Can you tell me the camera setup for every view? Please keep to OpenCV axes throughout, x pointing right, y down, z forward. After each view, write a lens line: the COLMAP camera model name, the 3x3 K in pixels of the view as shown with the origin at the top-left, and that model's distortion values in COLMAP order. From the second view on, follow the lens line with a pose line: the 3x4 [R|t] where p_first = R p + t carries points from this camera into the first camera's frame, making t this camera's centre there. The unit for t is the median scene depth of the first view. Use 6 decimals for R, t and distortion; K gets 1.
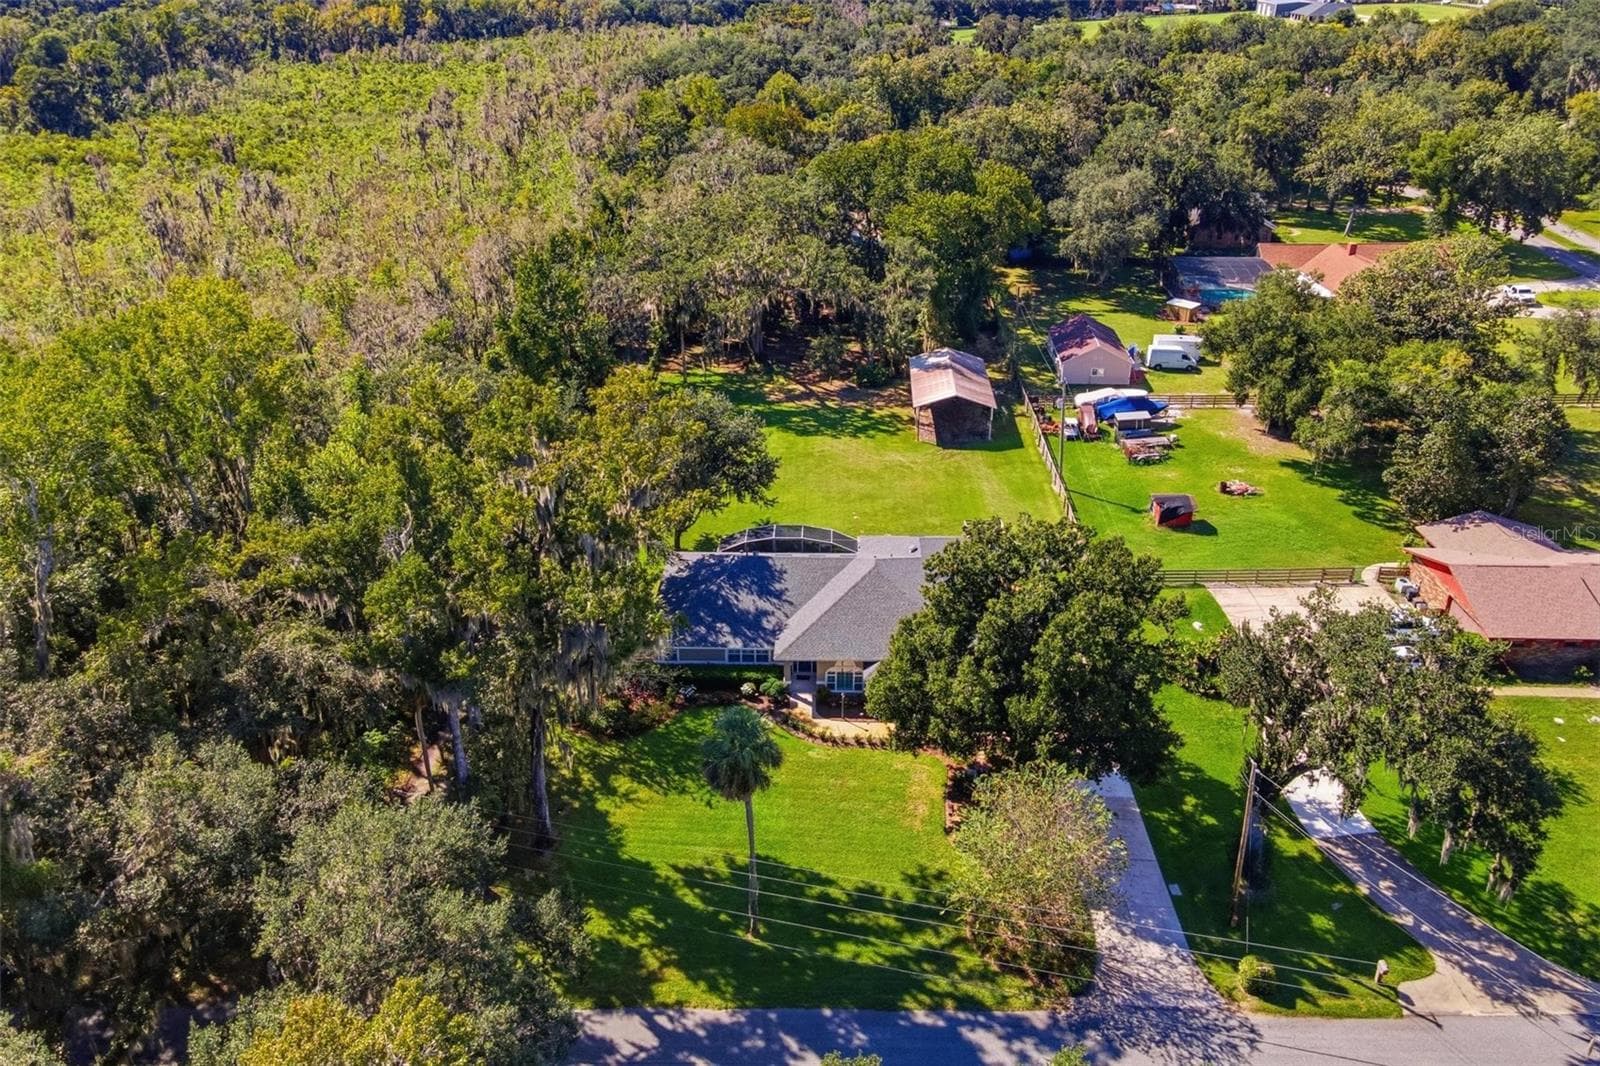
lens RADIAL K [[1171.7, 0, 796.2], [0, 1171.7, 537.1], [0, 0, 1]] dist [0.030793, -0.000798]
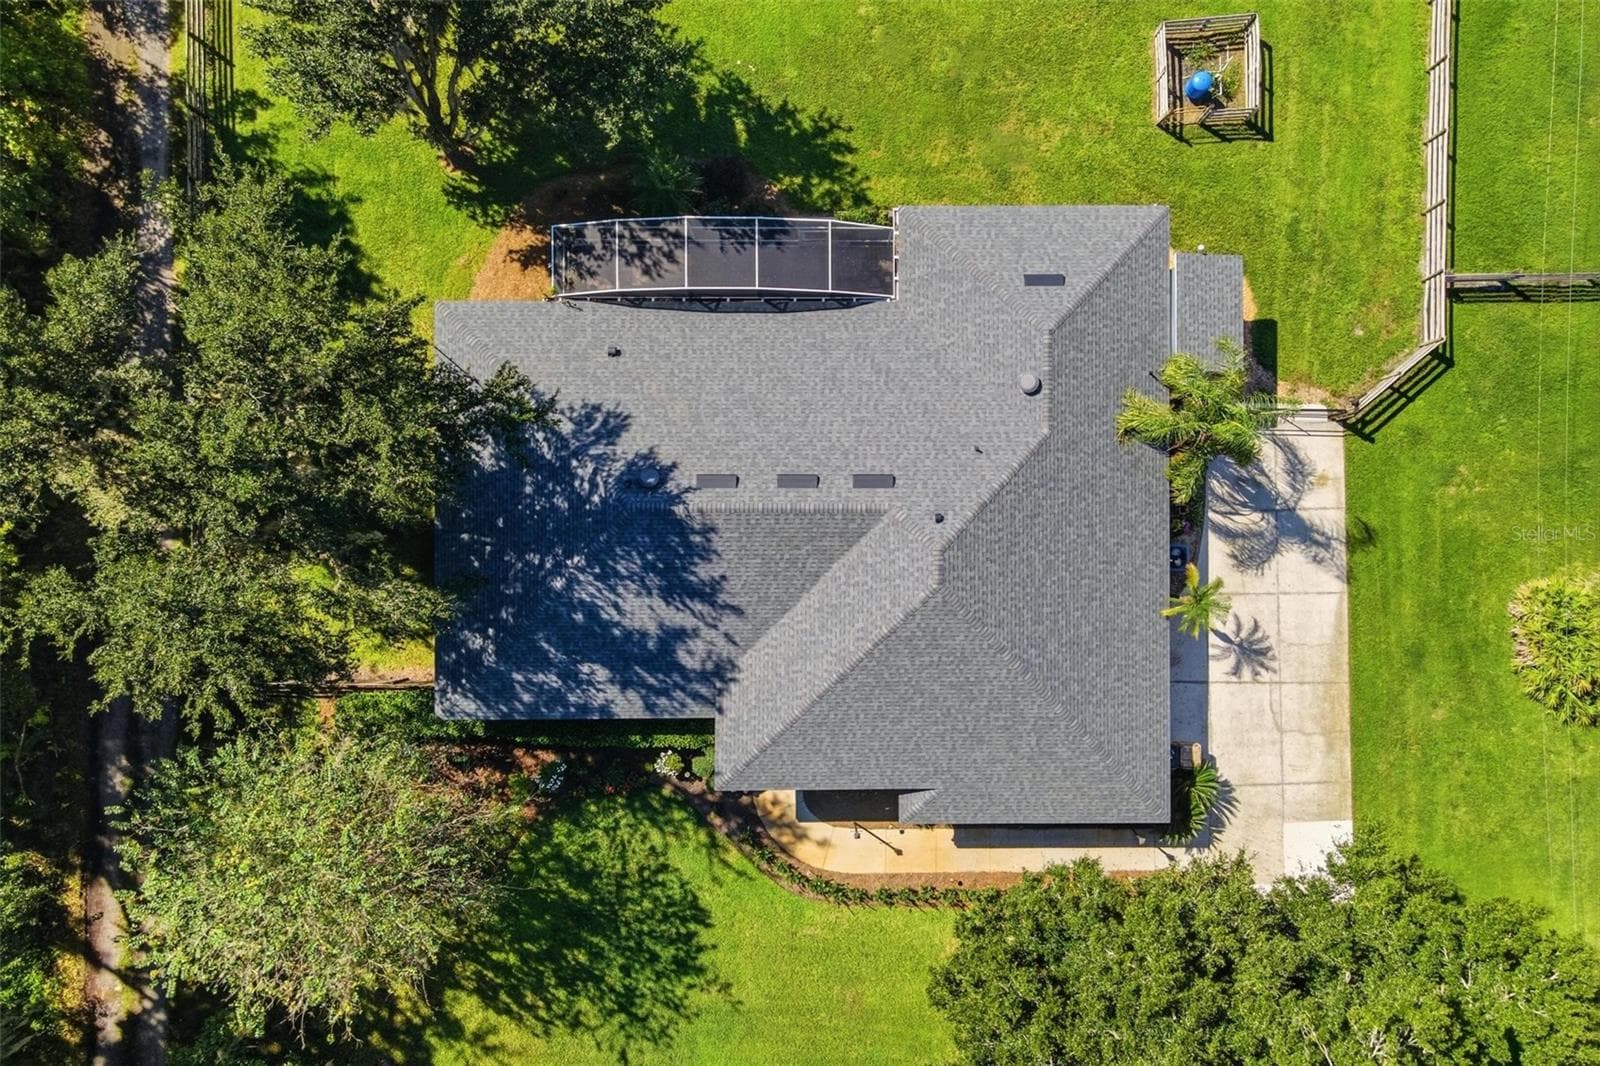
lens RADIAL K [[1128.6, 0, 819.4], [0, 1128.6, 542.5], [0, 0, 1]] dist [0.033806, 0.006014]
pose [[0.999303, -0.037152, -0.003628, 0.032719], [0.019935, 0.448958, 0.893331, -0.382276], [-0.031560, -0.892780, 0.449385, 0.947295]]
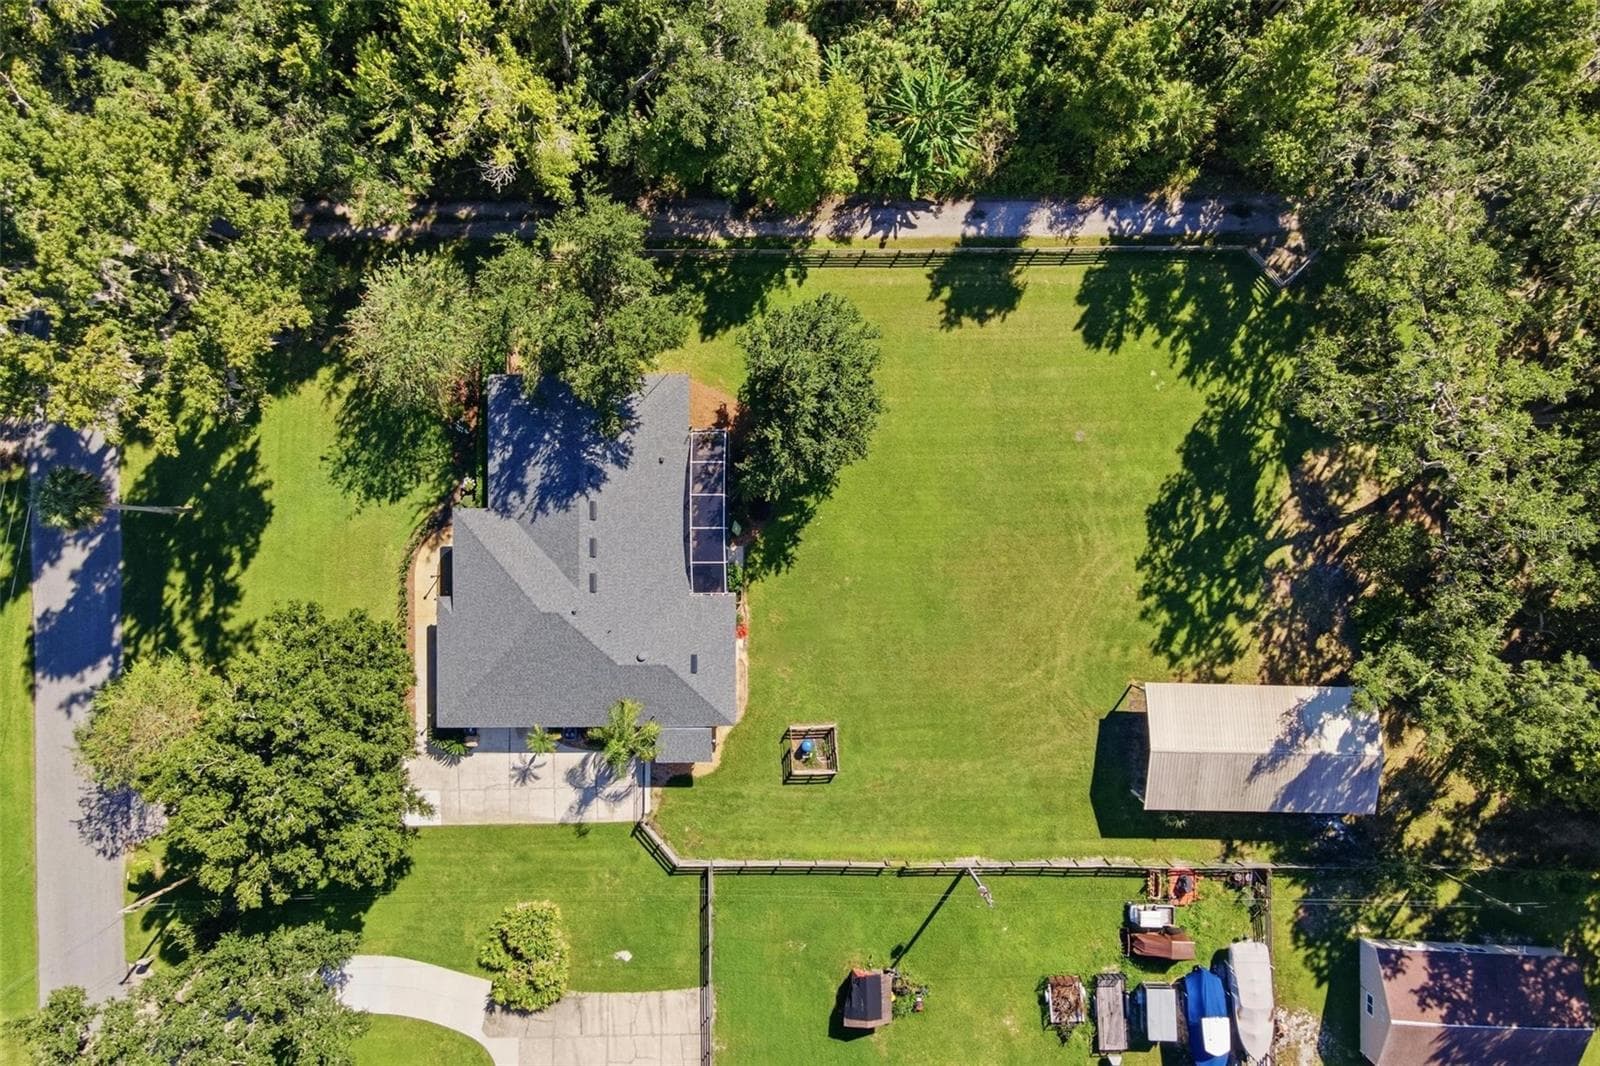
lens RADIAL K [[1171.7, 0, 796.2], [0, 1171.7, 537.1], [0, 0, 1]] dist [0.030793, -0.000798]
pose [[0.037489, 0.999021, -0.023469, 0.045368], [-0.445587, 0.037733, 0.894443, -1.015311], [0.894453, -0.023075, 0.446565, 0.871778]]
